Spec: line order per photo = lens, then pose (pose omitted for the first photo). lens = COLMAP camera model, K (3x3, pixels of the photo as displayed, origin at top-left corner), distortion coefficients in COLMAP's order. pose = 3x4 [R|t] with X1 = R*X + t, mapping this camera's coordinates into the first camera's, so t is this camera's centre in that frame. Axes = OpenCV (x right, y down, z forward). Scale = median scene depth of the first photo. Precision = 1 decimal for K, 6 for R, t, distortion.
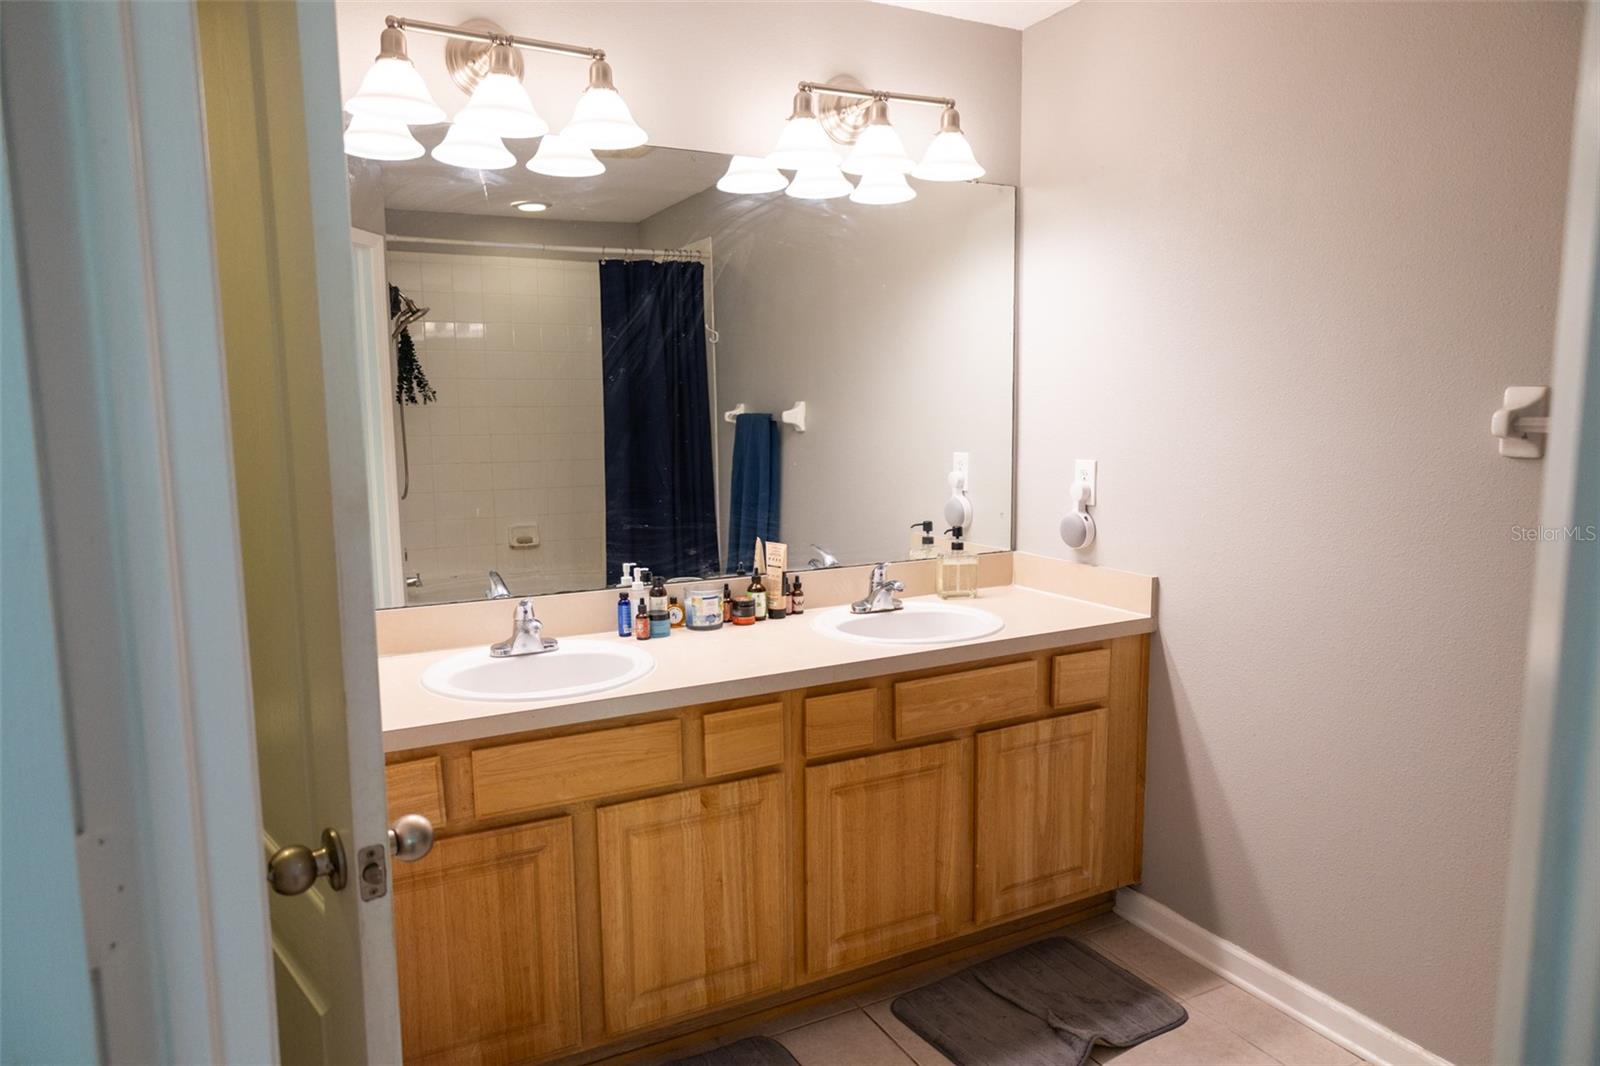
lens RADIAL K [[1035.7, 0, 800.0], [0, 1035.7, 533.0], [0, 0, 1]] dist [0.000485, 0.000021]
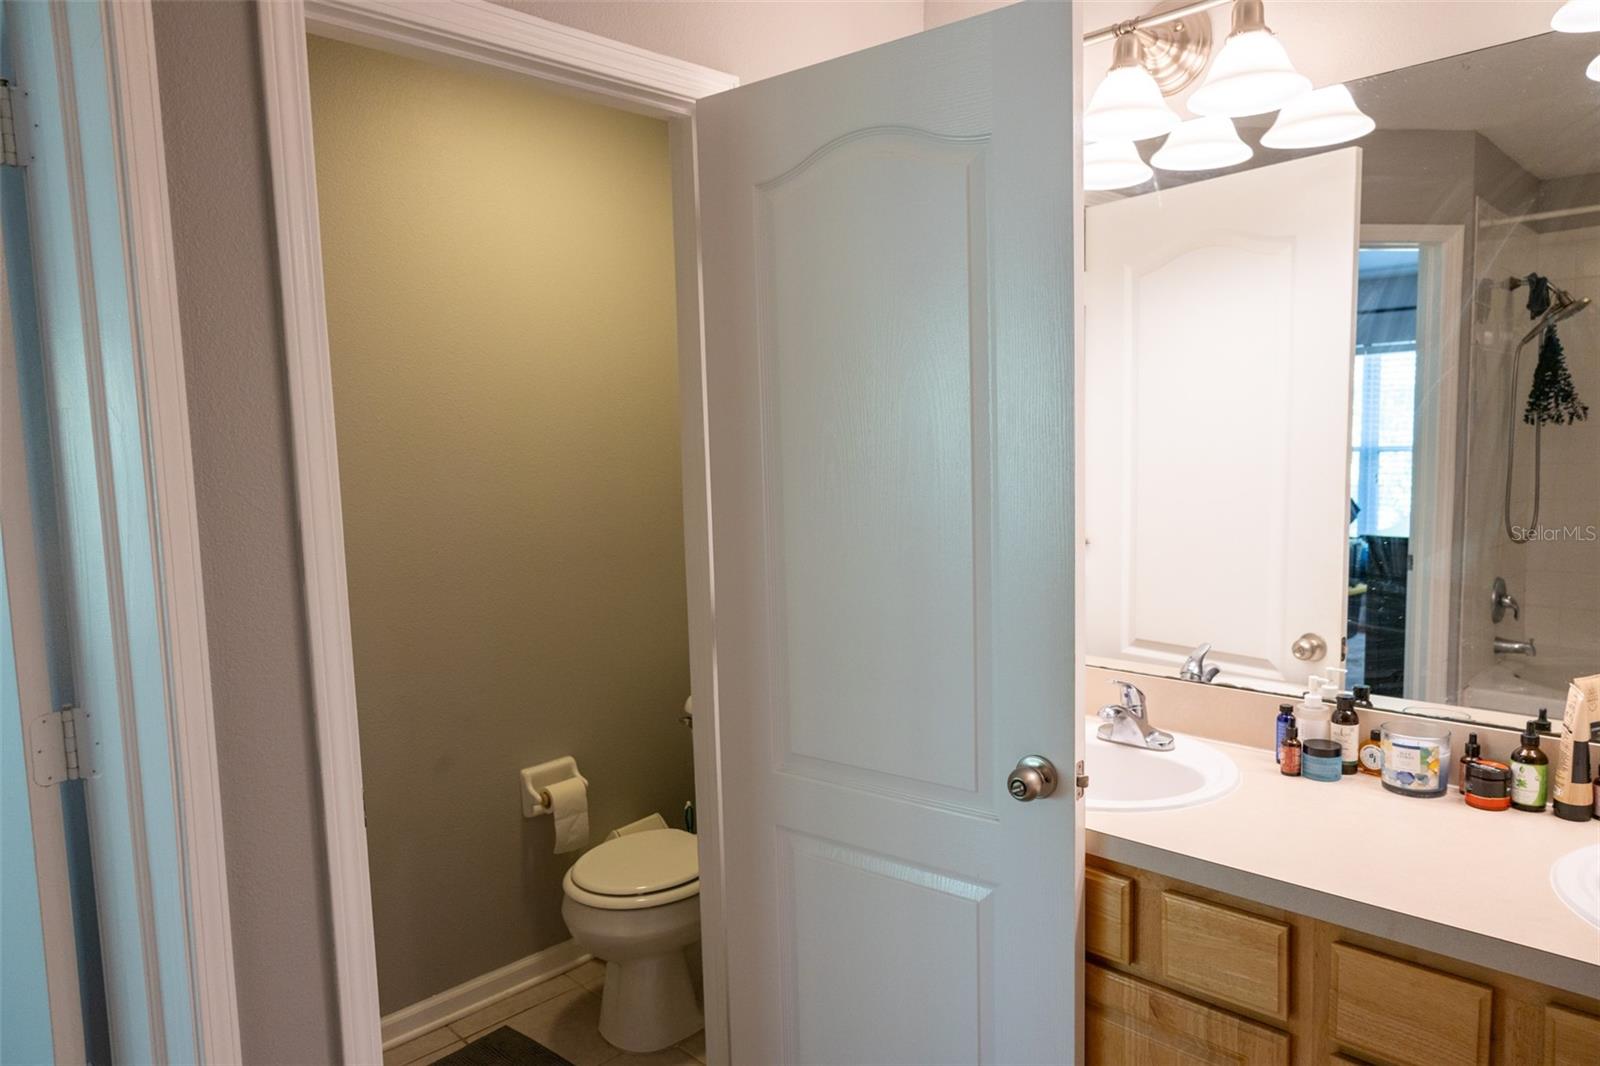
lens RADIAL K [[1035.7, 0, 800.0], [0, 1035.7, 533.0], [0, 0, 1]] dist [0.000485, 0.000021]
pose [[0.296481, 0.087672, -0.951006, 0.404186], [-0.091314, 0.993818, 0.063151, -0.076176], [0.950663, 0.068117, 0.302654, 0.430058]]
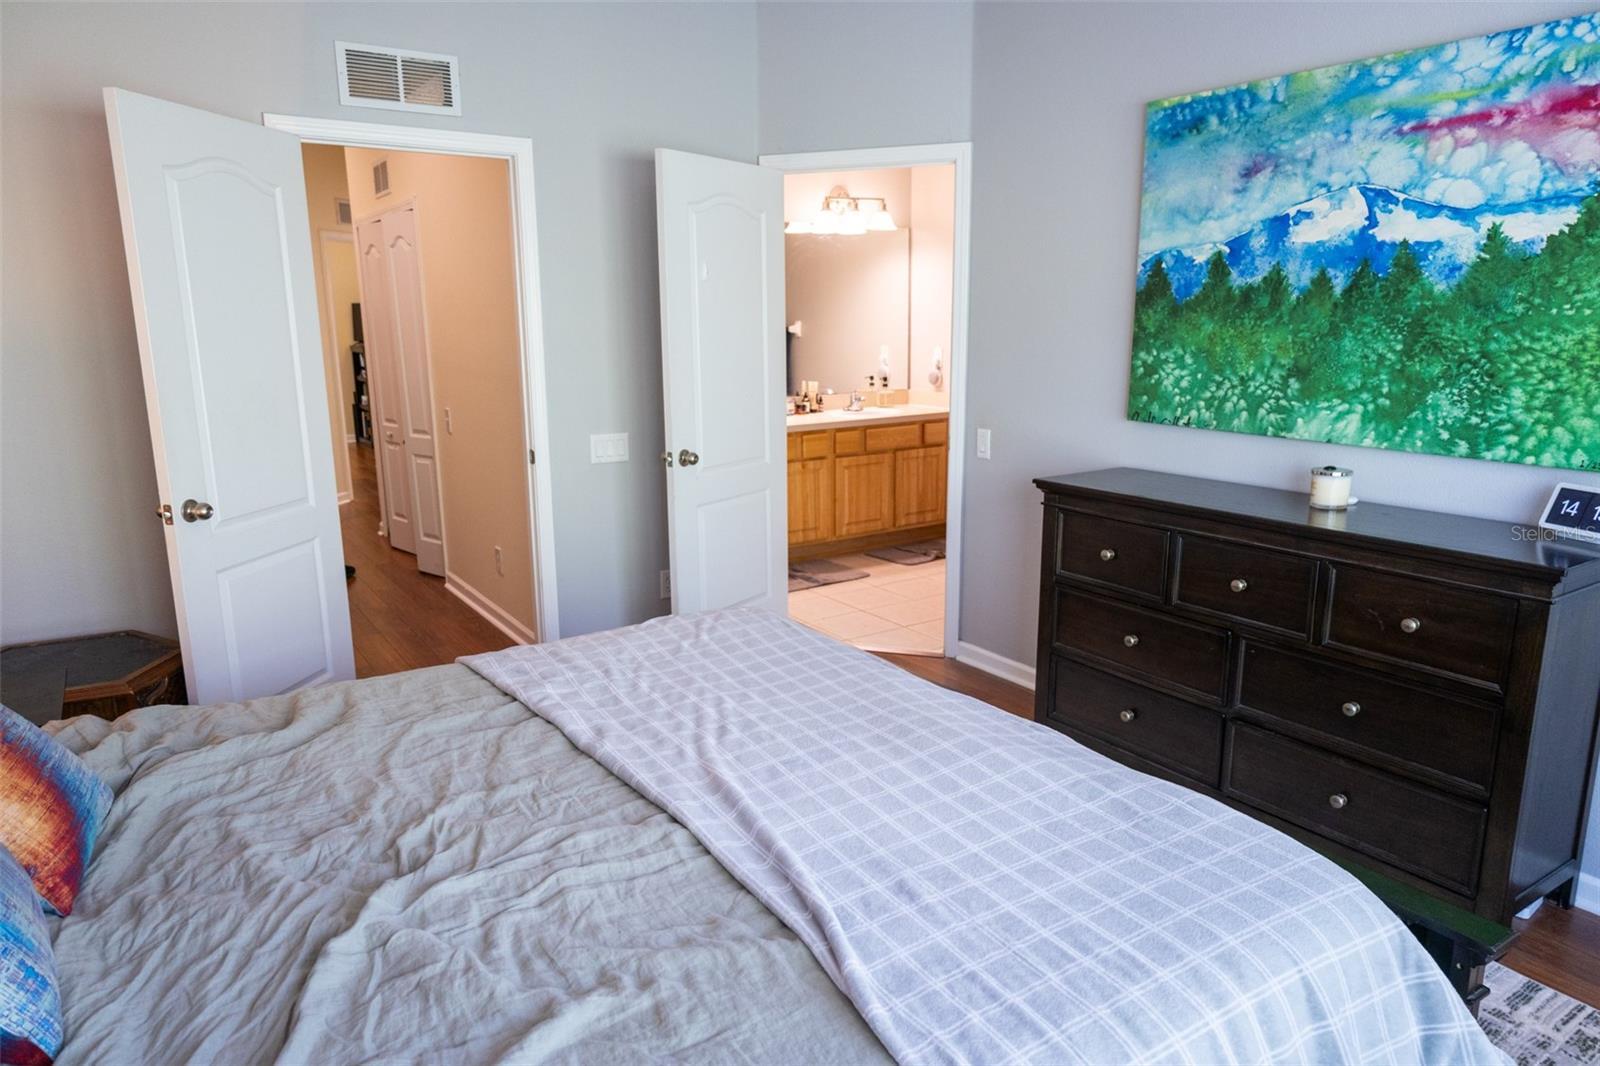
lens RADIAL K [[1035.7, 0, 800.0], [0, 1035.7, 533.0], [0, 0, 1]] dist [0.000485, 0.000021]
pose [[0.995041, -0.022543, 0.096882, -0.312510], [0.014307, 0.996289, 0.084873, 0.164427], [-0.098436, -0.083066, 0.991671, -1.516613]]
